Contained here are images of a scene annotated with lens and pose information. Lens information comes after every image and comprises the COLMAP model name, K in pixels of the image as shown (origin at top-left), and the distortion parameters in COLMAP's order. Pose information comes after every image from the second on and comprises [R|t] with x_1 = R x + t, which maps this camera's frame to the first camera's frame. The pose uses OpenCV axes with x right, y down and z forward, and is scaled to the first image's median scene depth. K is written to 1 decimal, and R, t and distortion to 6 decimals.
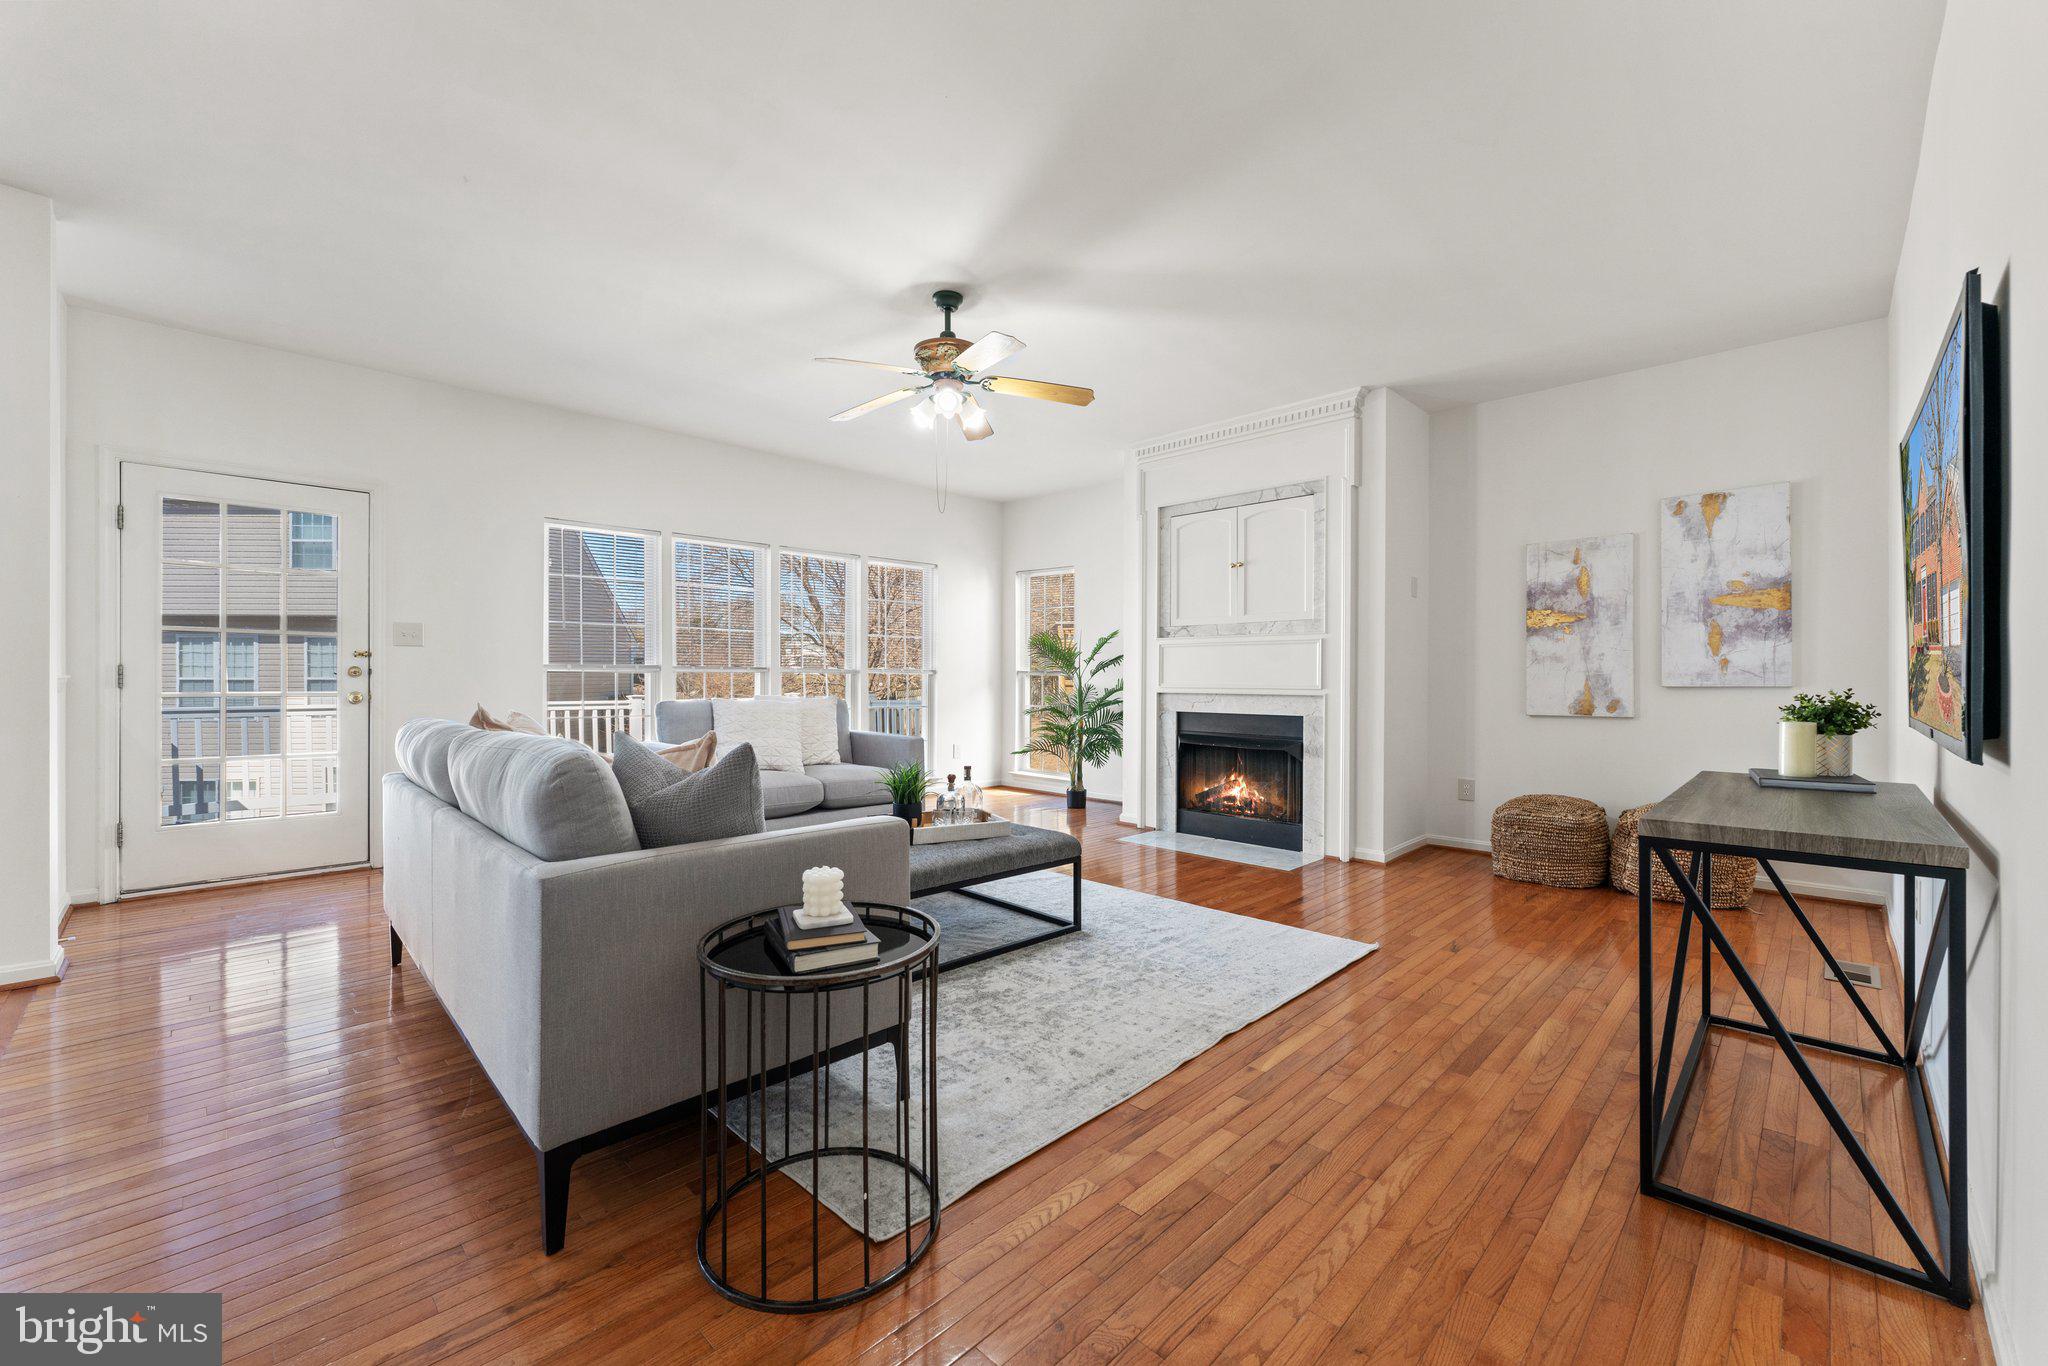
lens RADIAL K [[821.2, 0, 1021.9], [0, 821.2, 672.2], [0, 0, 1]] dist [0.000109, -0.000005]
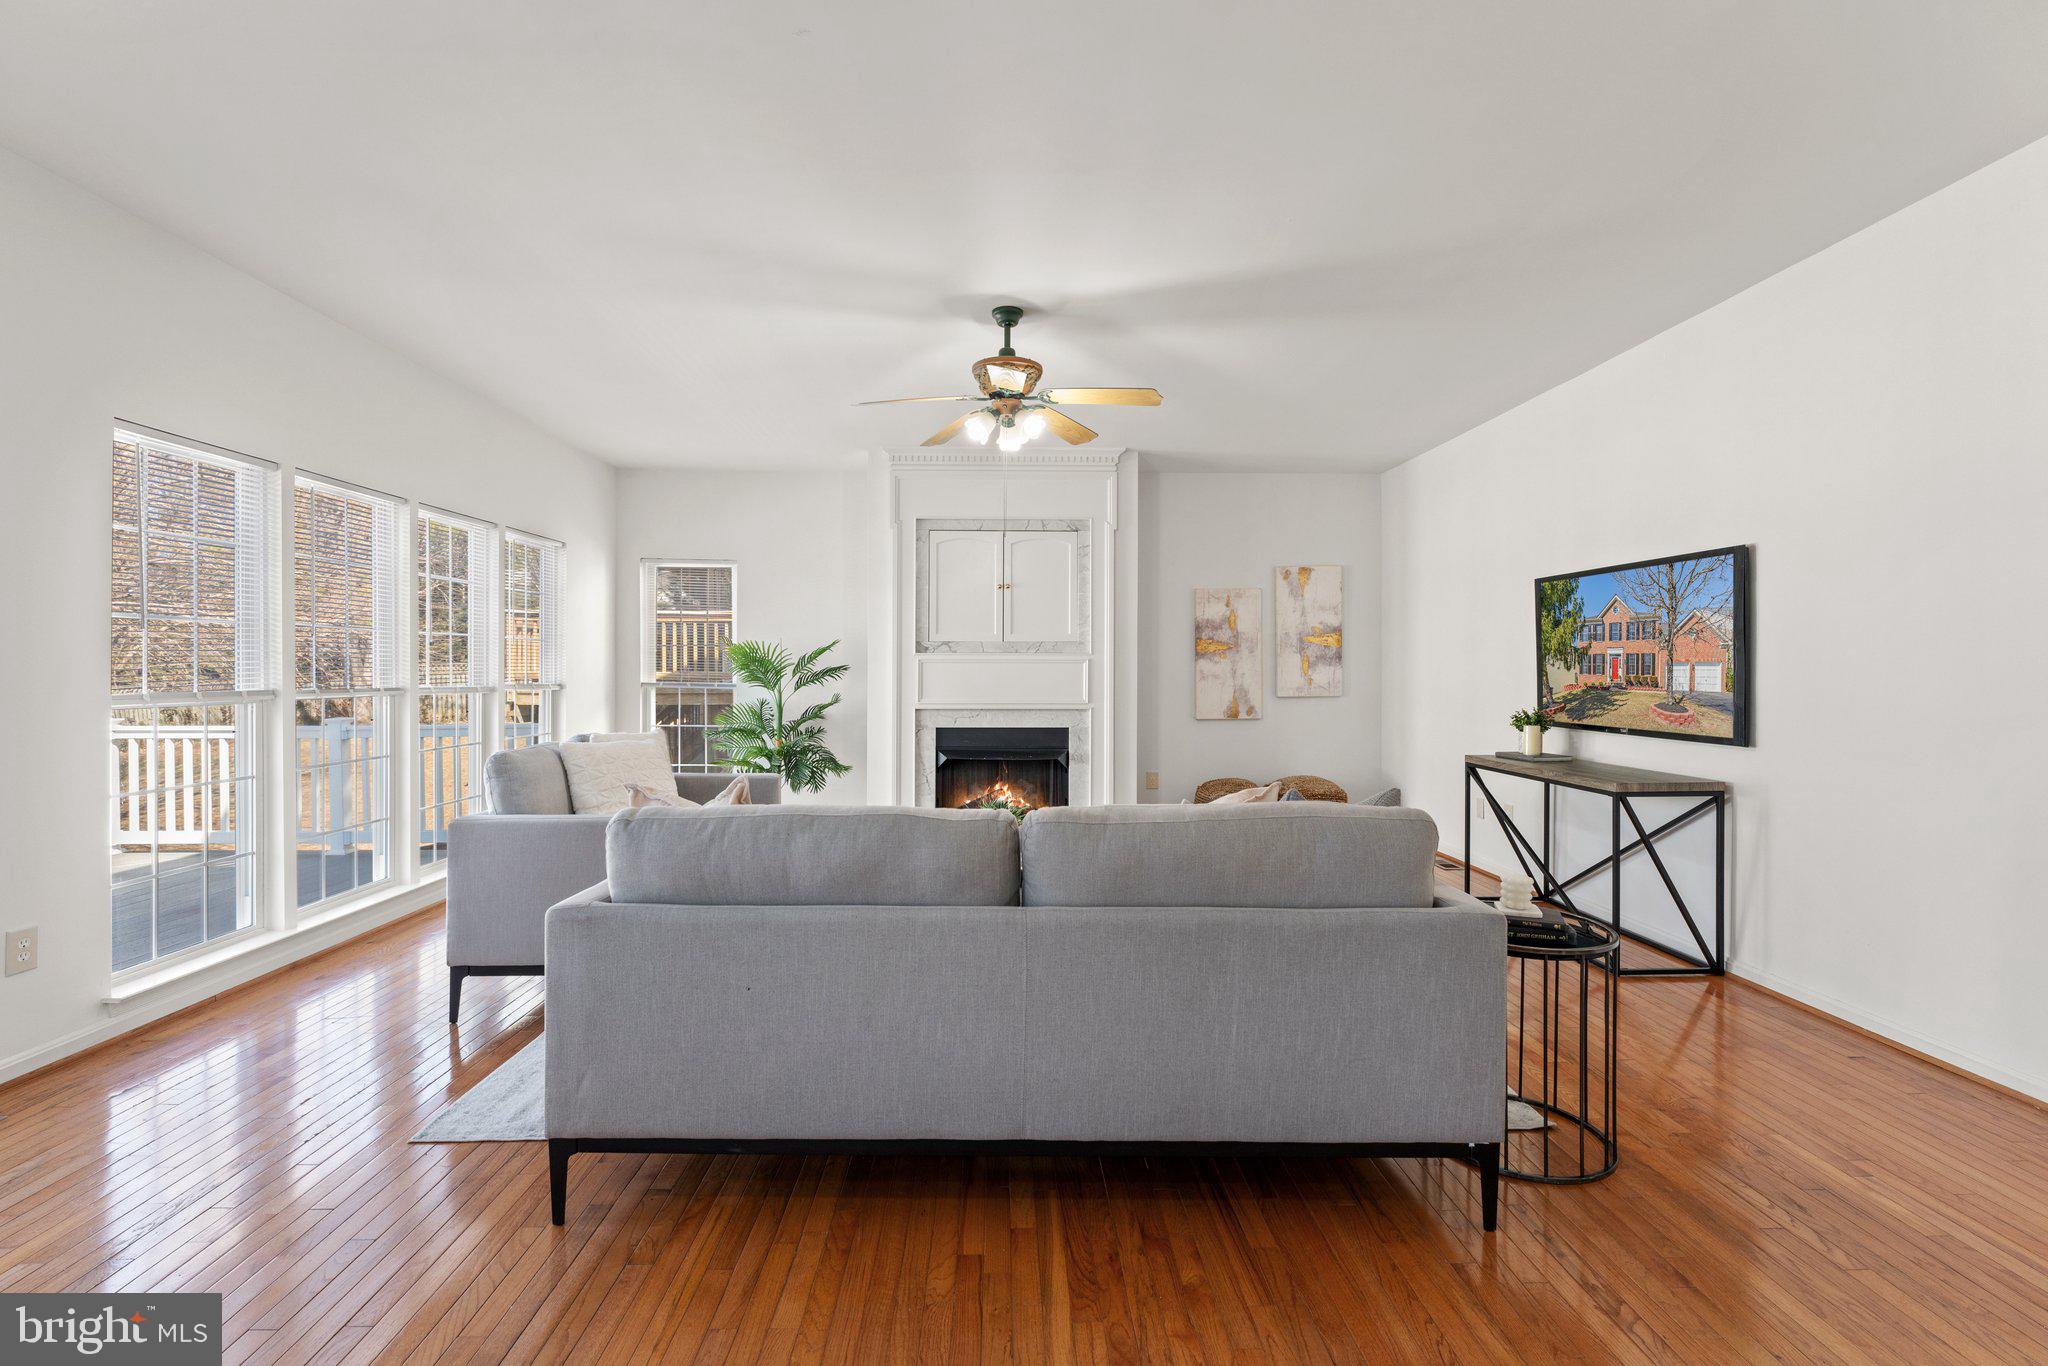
lens RADIAL K [[923.5, 0, 1008.4], [0, 923.5, 678.9], [0, 0, 1]] dist [0.004767, 0.000442]
pose [[0.703095, -0.009062, 0.711038, -0.637939], [-0.005522, 0.999819, 0.018203, -0.036984], [-0.711074, -0.016724, 0.702918, 0.176649]]
